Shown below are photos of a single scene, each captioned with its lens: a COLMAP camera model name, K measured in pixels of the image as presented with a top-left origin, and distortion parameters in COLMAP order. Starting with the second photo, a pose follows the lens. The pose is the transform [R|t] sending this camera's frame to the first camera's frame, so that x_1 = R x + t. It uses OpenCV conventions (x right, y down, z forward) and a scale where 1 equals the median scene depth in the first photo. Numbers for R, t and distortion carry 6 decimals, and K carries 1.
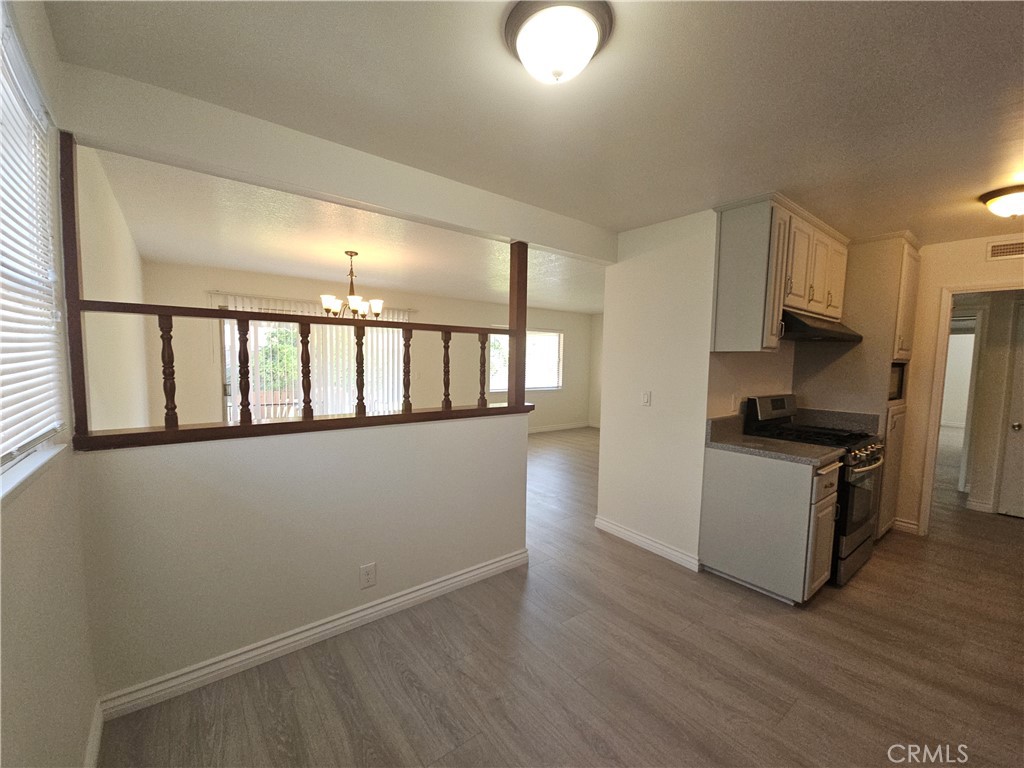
lens RADIAL K [[417.0, 0, 503.8], [0, 417.0, 391.9], [0, 0, 1]] dist [0.000286, -0.000278]
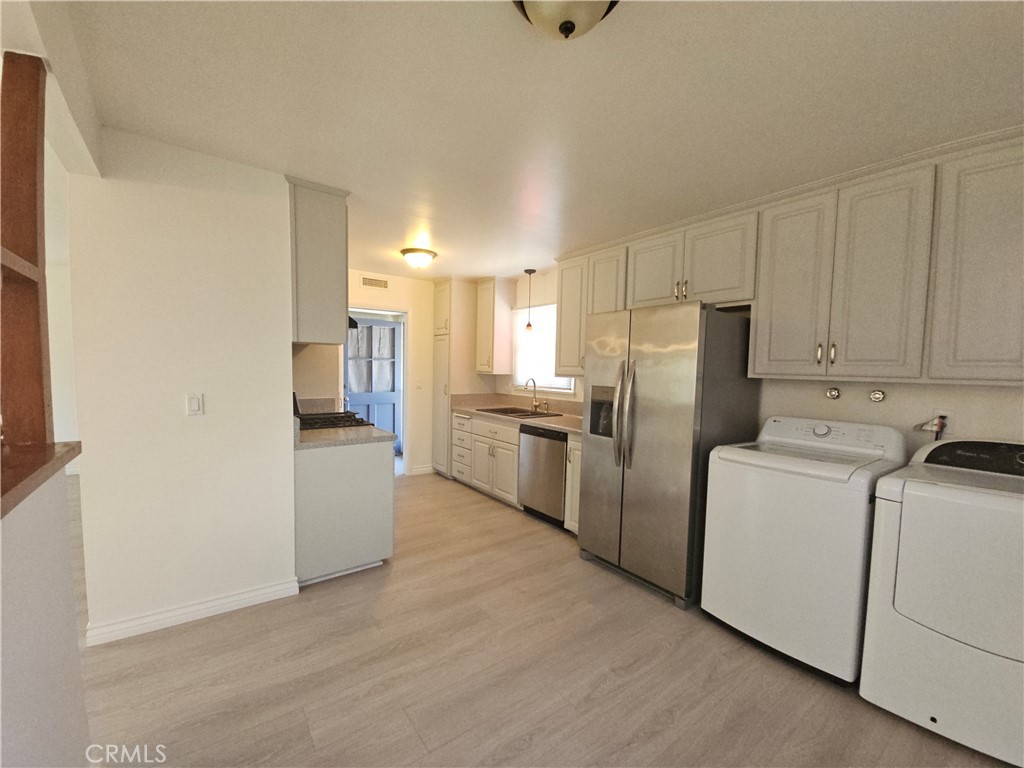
lens RADIAL K [[417.0, 0, 503.8], [0, 417.0, 391.9], [0, 0, 1]] dist [0.000286, -0.000278]
pose [[0.020740, -0.071924, 0.997194, -0.403246], [0.059349, 0.995739, 0.070585, -0.028231], [-0.998022, 0.057719, 0.024920, 0.569470]]
